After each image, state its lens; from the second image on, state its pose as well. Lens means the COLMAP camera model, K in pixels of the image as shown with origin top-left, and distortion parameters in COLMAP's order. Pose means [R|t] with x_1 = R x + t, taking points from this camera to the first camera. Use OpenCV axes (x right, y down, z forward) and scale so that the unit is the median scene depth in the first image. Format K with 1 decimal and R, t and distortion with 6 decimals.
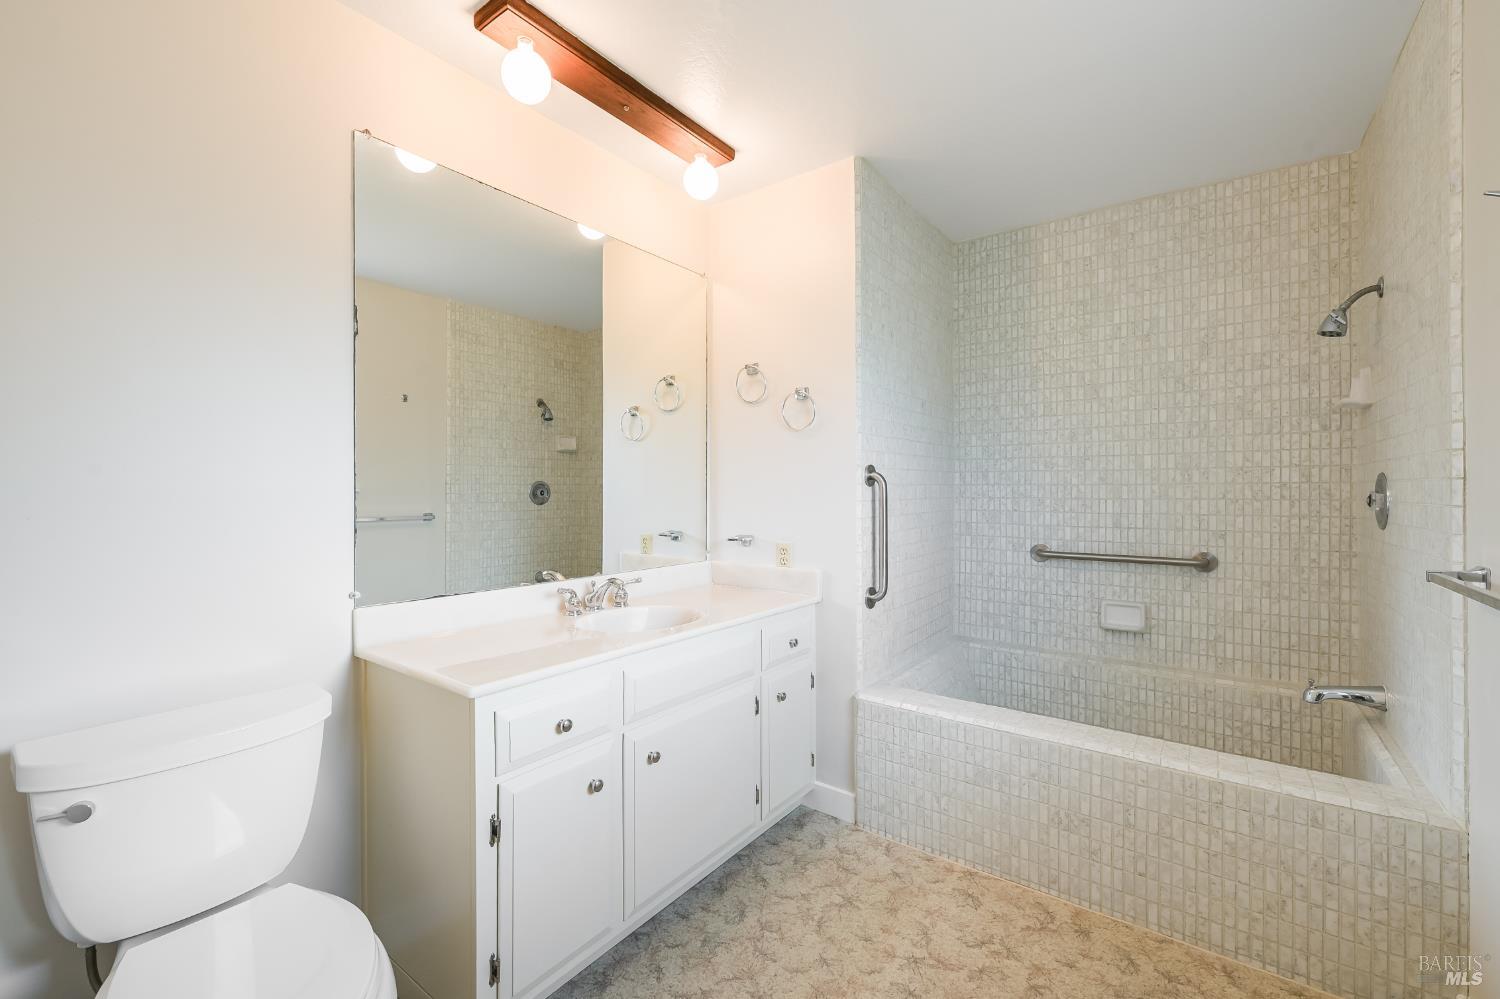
lens RADIAL K [[641.6, 0, 747.9], [0, 641.6, 495.0], [0, 0, 1]] dist [0.007225, 0.000531]
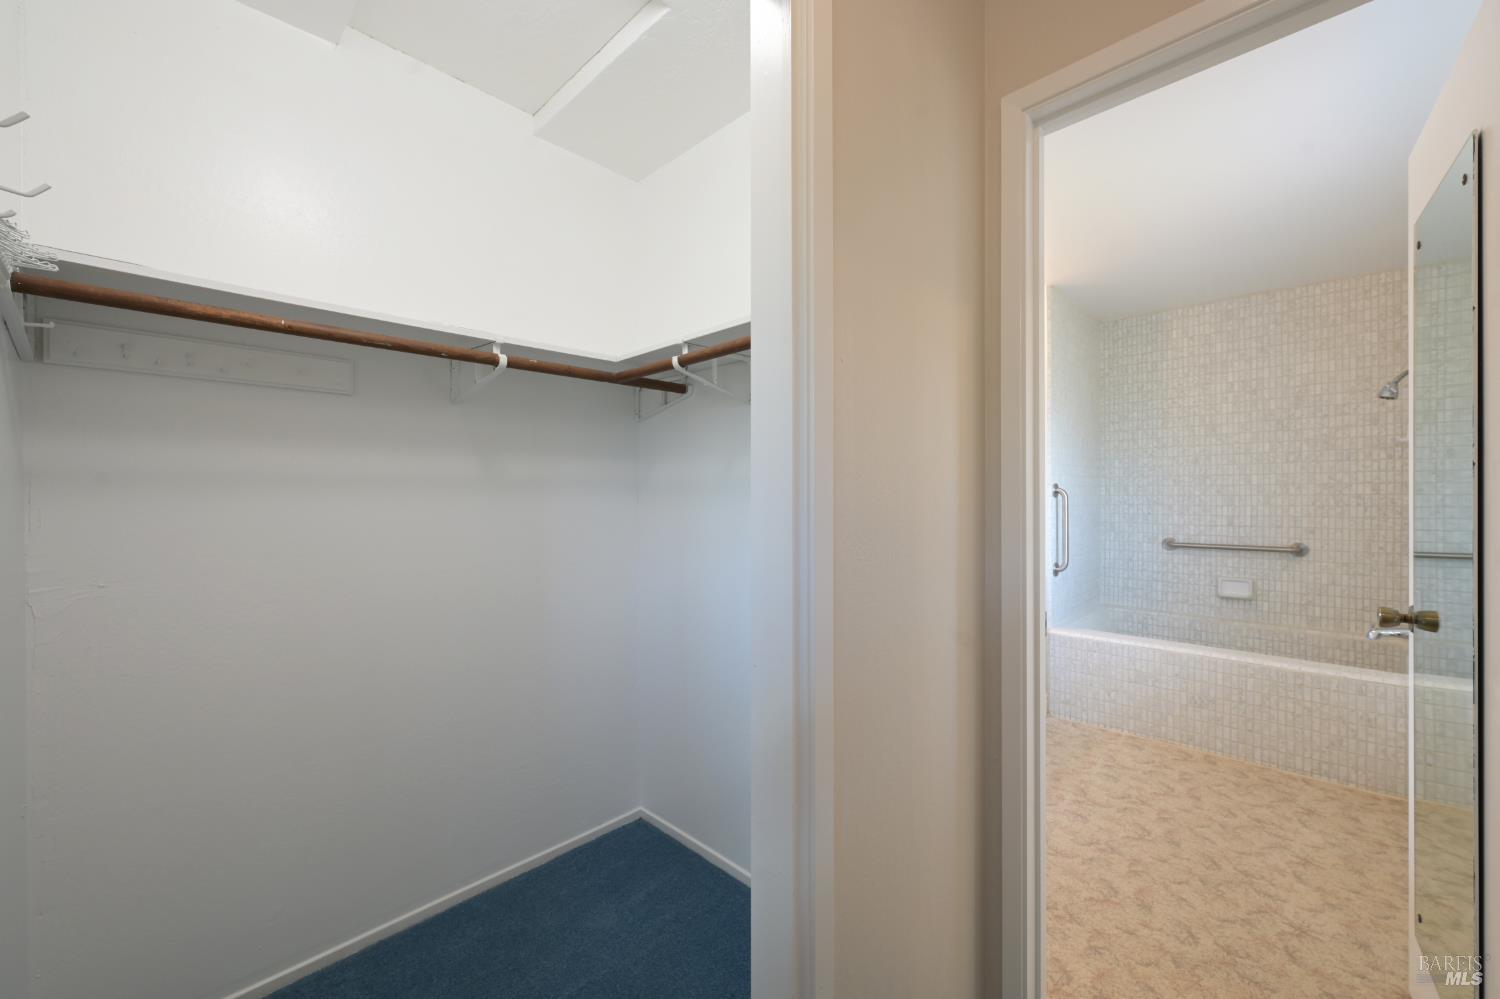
lens RADIAL K [[607.1, 0, 752.7], [0, 607.1, 502.5], [0, 0, 1]] dist [0.008408, 0.000681]
pose [[0.991270, 0.000069, -0.131848, -0.334240], [0.000142, 0.999999, 0.001588, -0.003514], [0.131848, -0.001593, 0.991269, -0.539131]]
